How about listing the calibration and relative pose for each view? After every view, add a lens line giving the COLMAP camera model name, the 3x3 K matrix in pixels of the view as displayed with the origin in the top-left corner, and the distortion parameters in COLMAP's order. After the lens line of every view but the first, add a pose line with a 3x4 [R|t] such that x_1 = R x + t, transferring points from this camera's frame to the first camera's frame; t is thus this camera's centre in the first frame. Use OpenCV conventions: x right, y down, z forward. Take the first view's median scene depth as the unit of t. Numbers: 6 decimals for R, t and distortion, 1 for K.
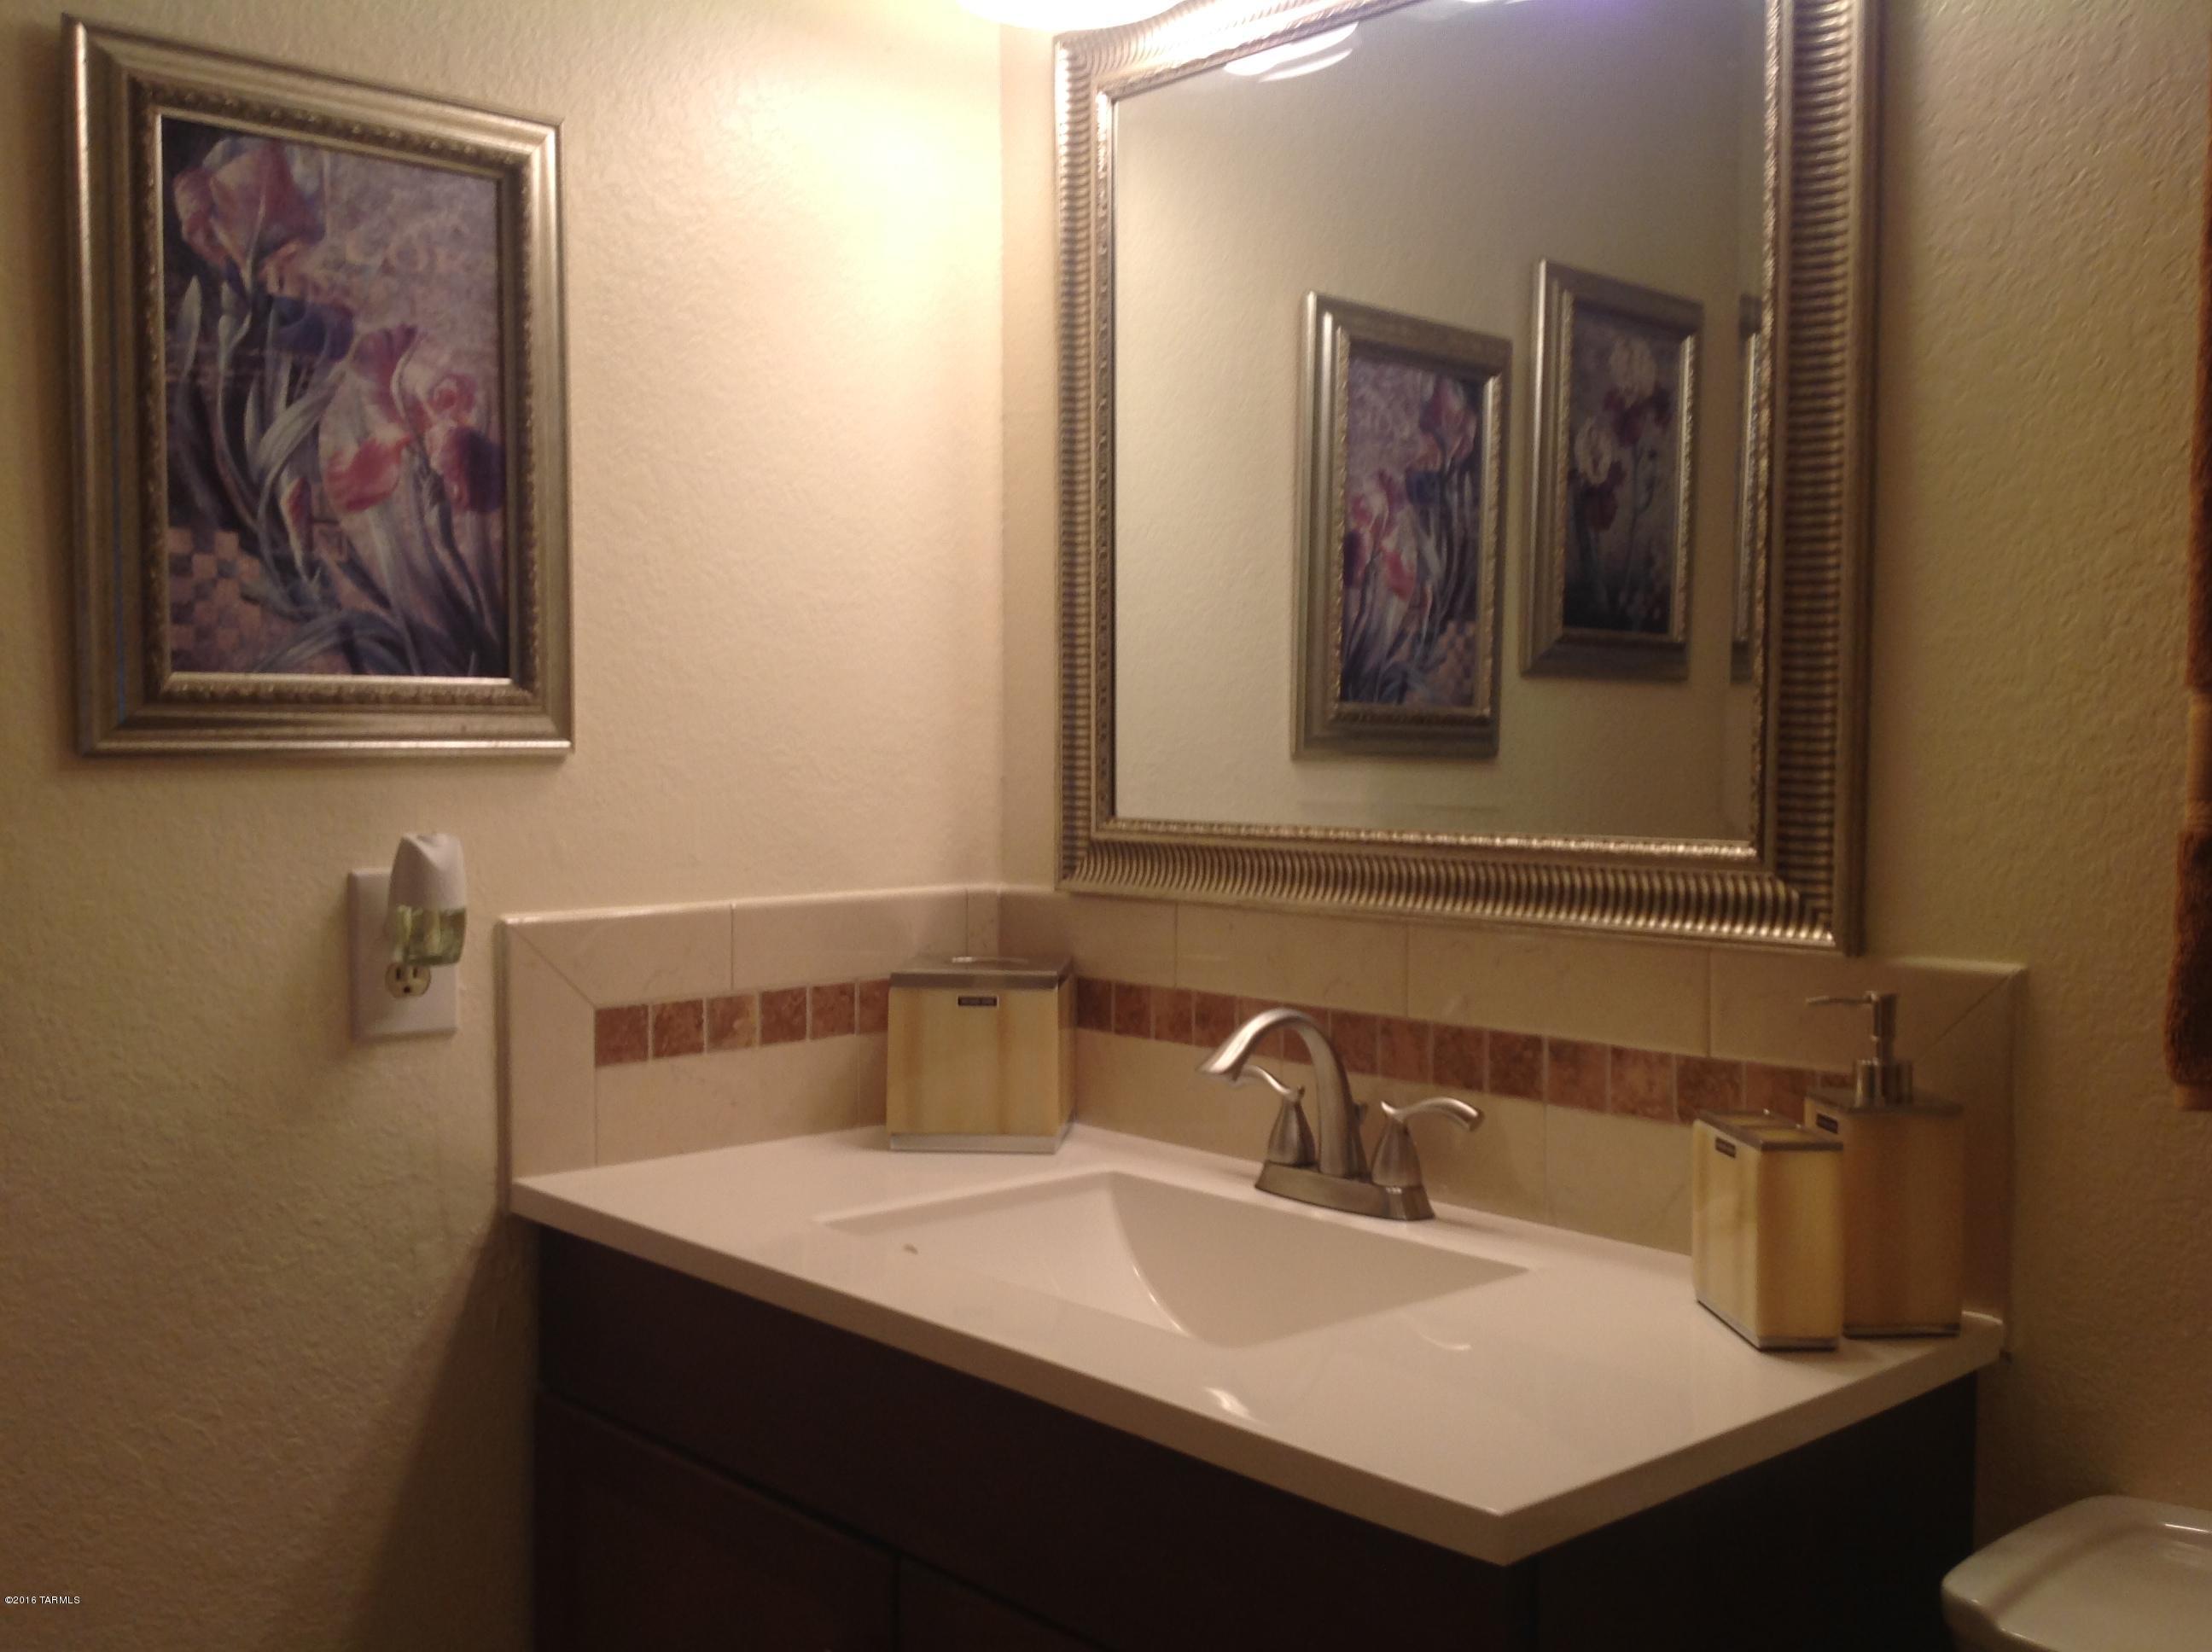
lens RADIAL K [[2096.7, 0, 1126.3], [0, 2096.7, 847.5], [0, 0, 1]] dist [0.180327, -0.399433]
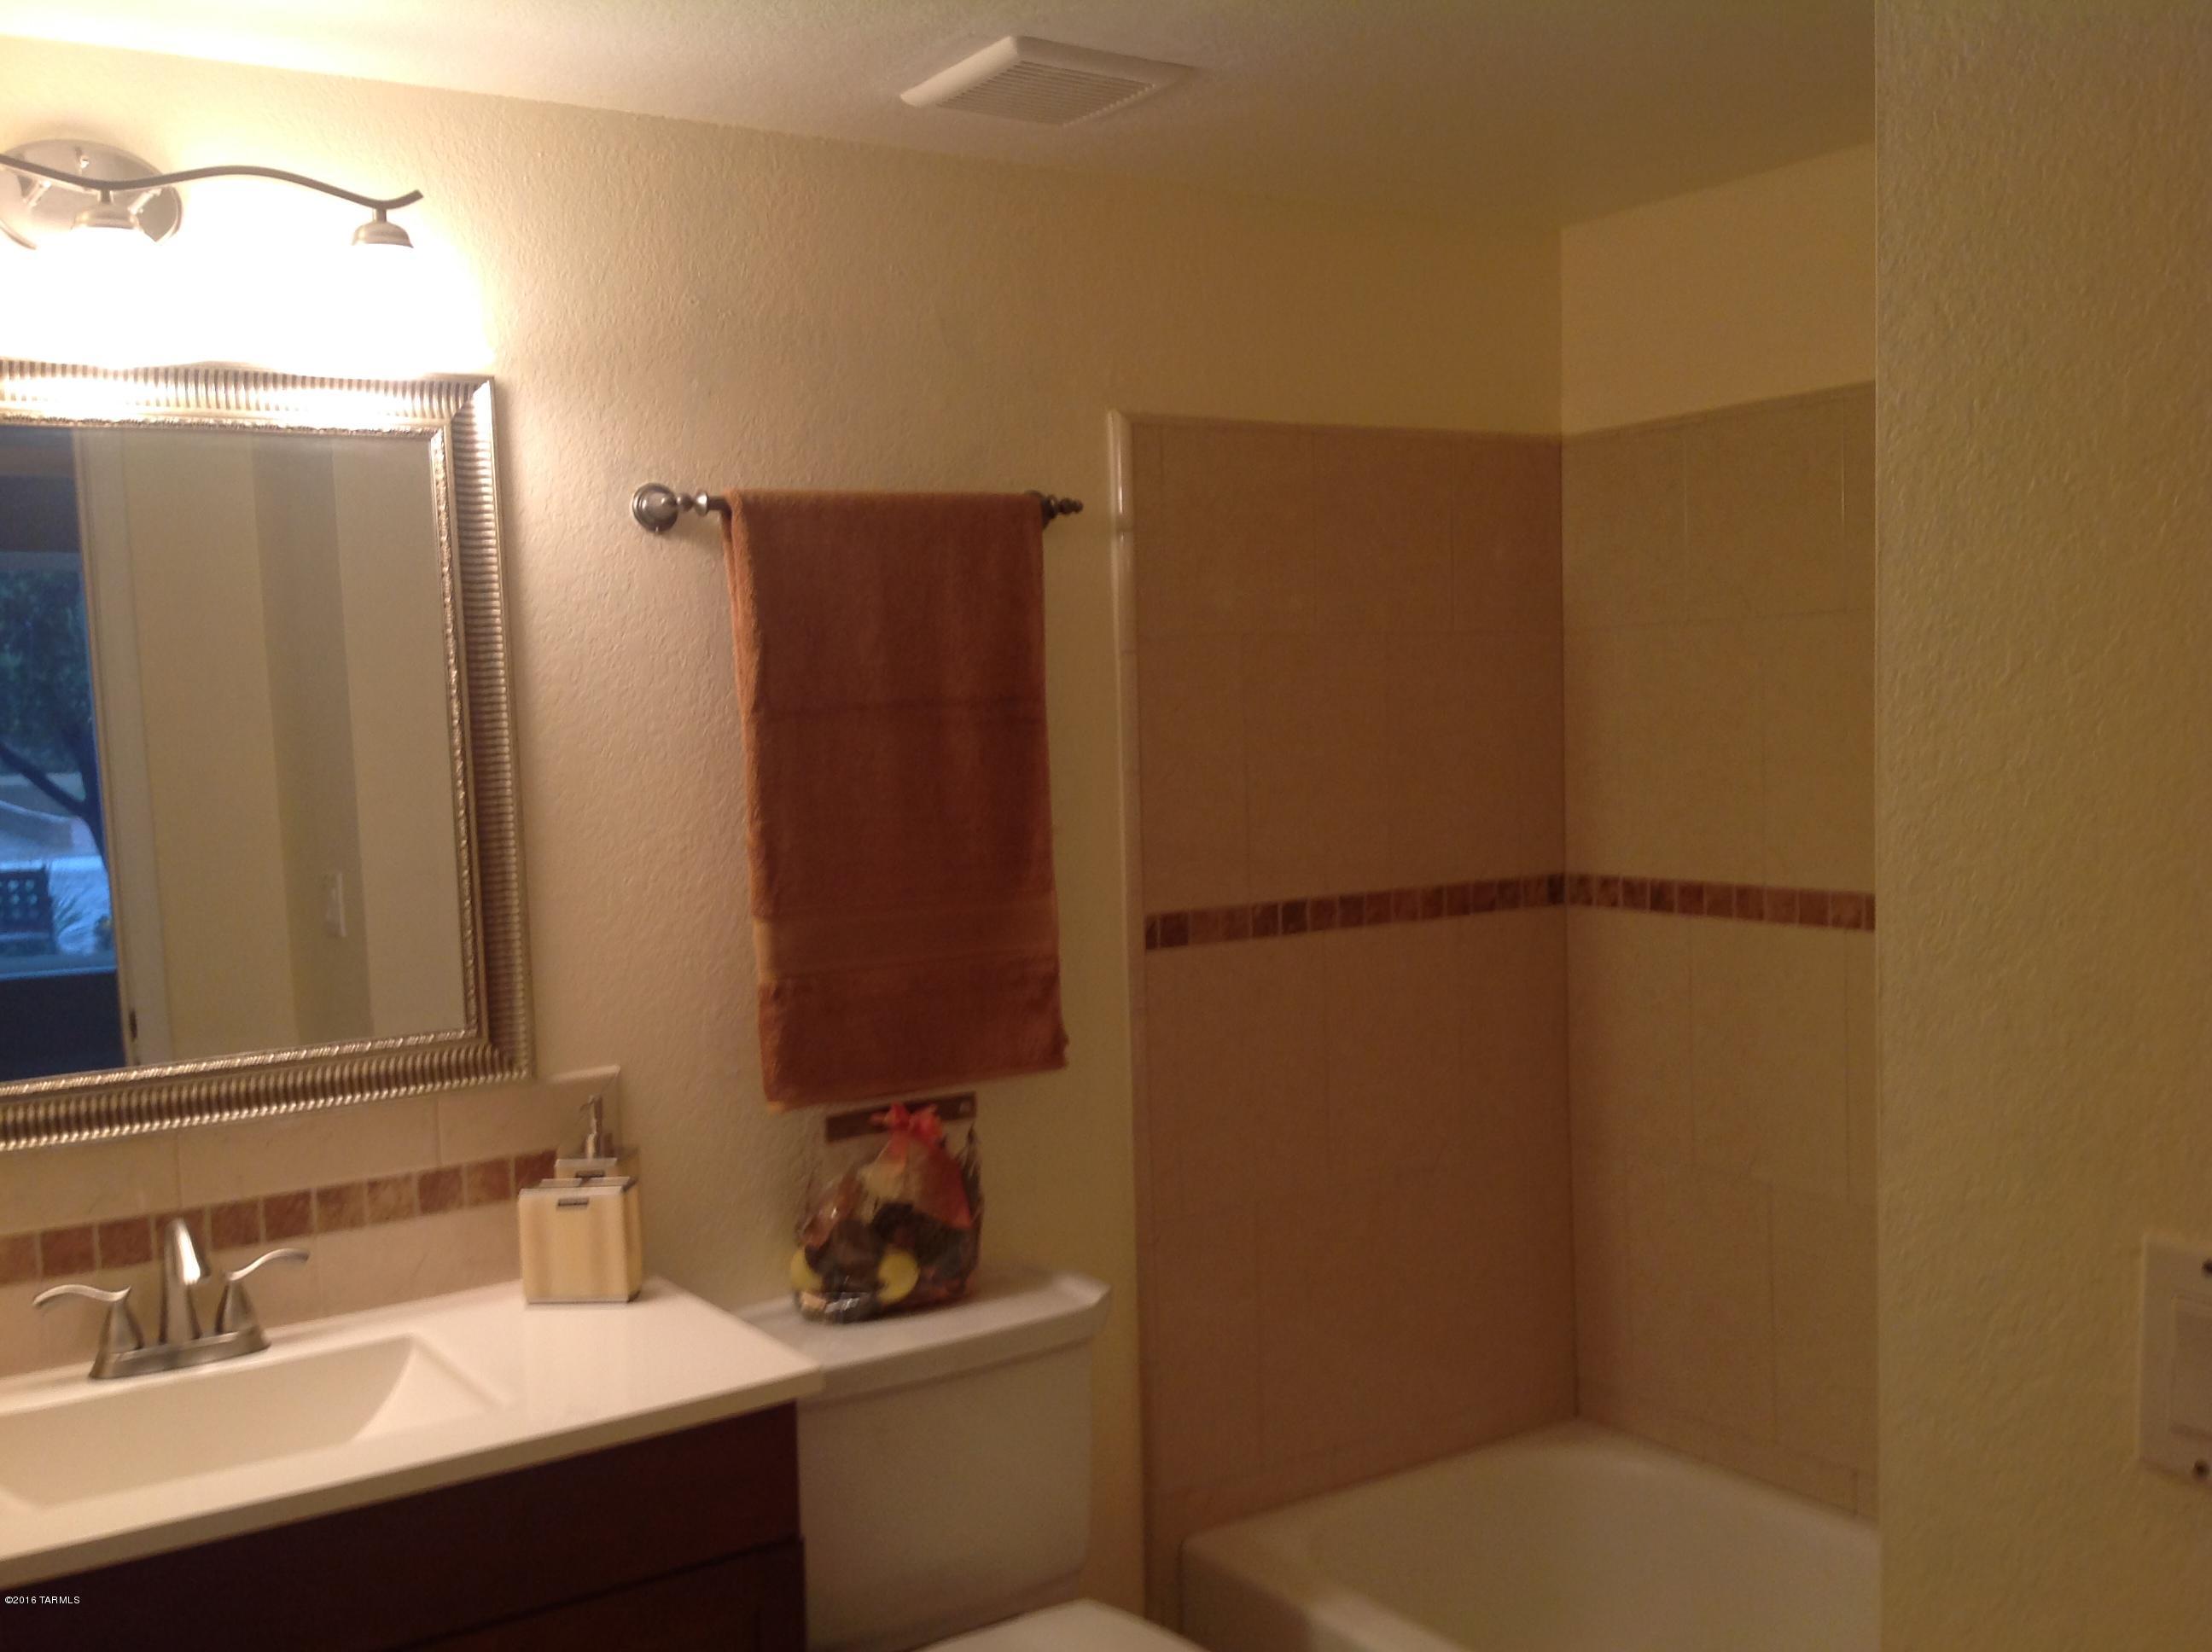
lens RADIAL K [[2082.9, 0, 1101.2], [0, 2082.9, 838.0], [0, 0, 1]] dist [0.213137, -0.485937]
pose [[0.137272, -0.079150, 0.987366, -1.041437], [0.093230, 0.993410, 0.066673, -0.177046], [-0.986136, 0.082900, 0.143747, 0.241109]]
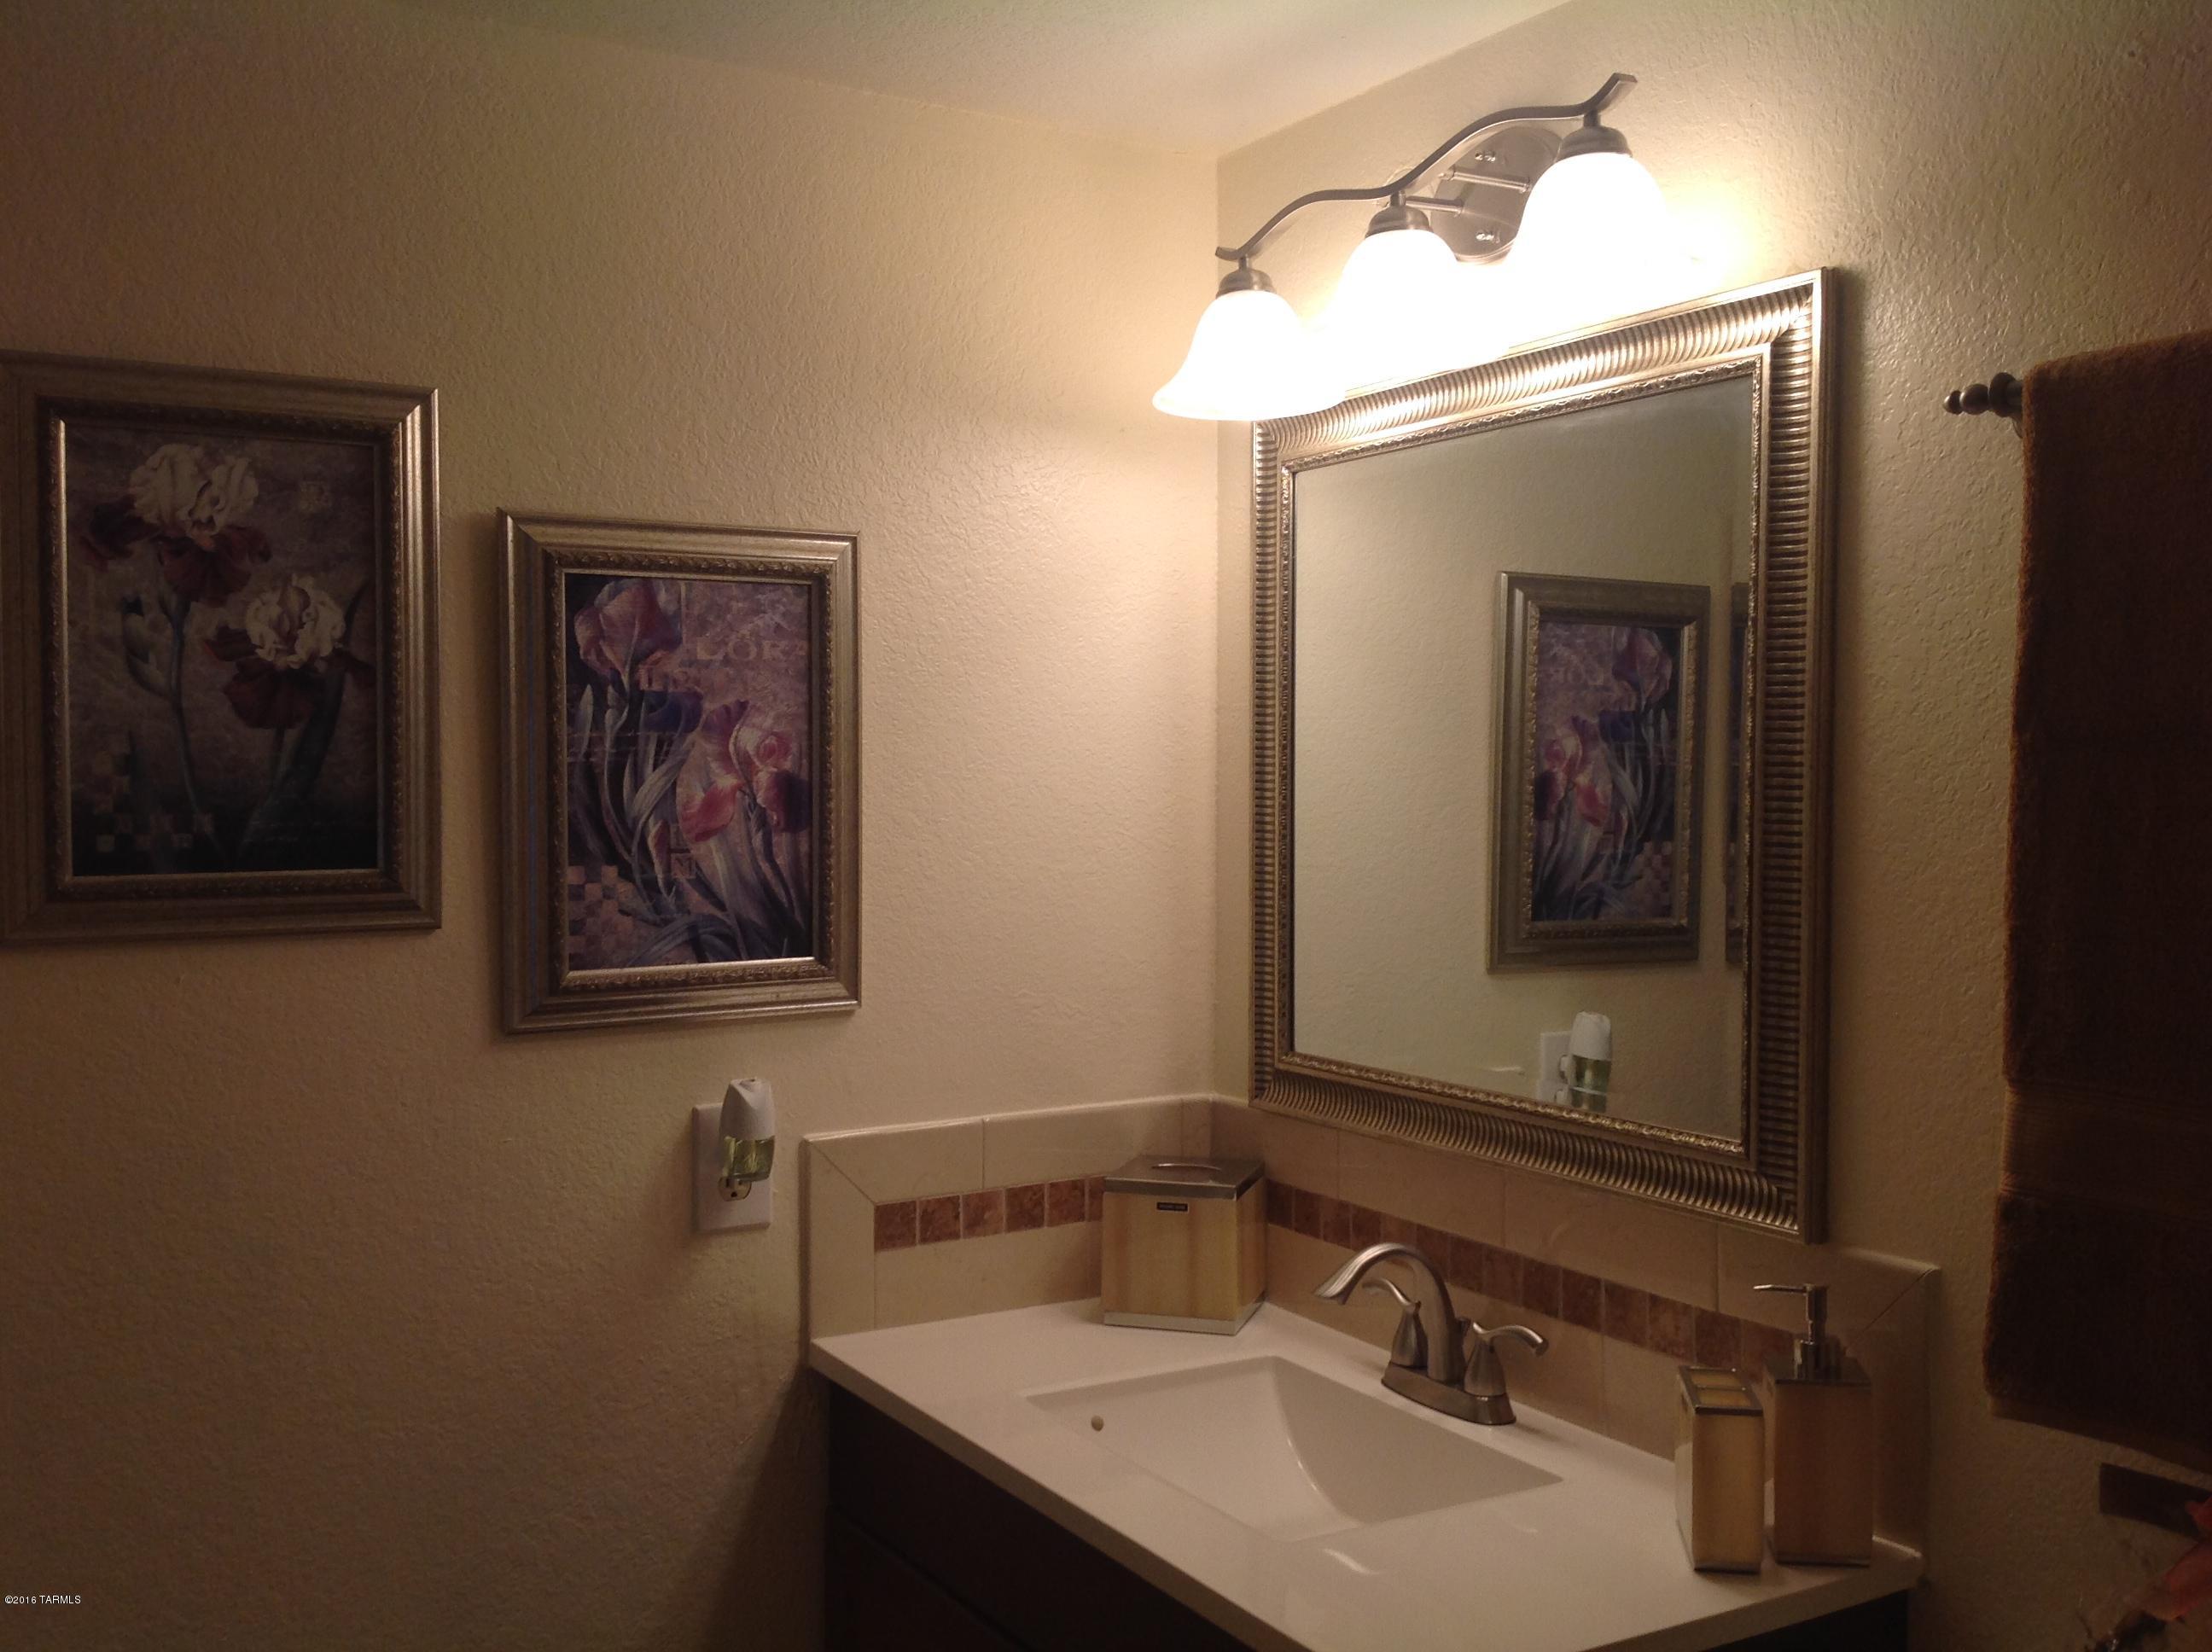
lens RADIAL K [[2082.9, 0, 1101.2], [0, 2082.9, 838.0], [0, 0, 1]] dist [0.213137, -0.485937]
pose [[0.978438, 0.001119, -0.206539, 0.156891], [-0.006359, 0.999675, -0.024705, -0.123952], [0.206444, 0.025486, 0.978127, -0.242256]]
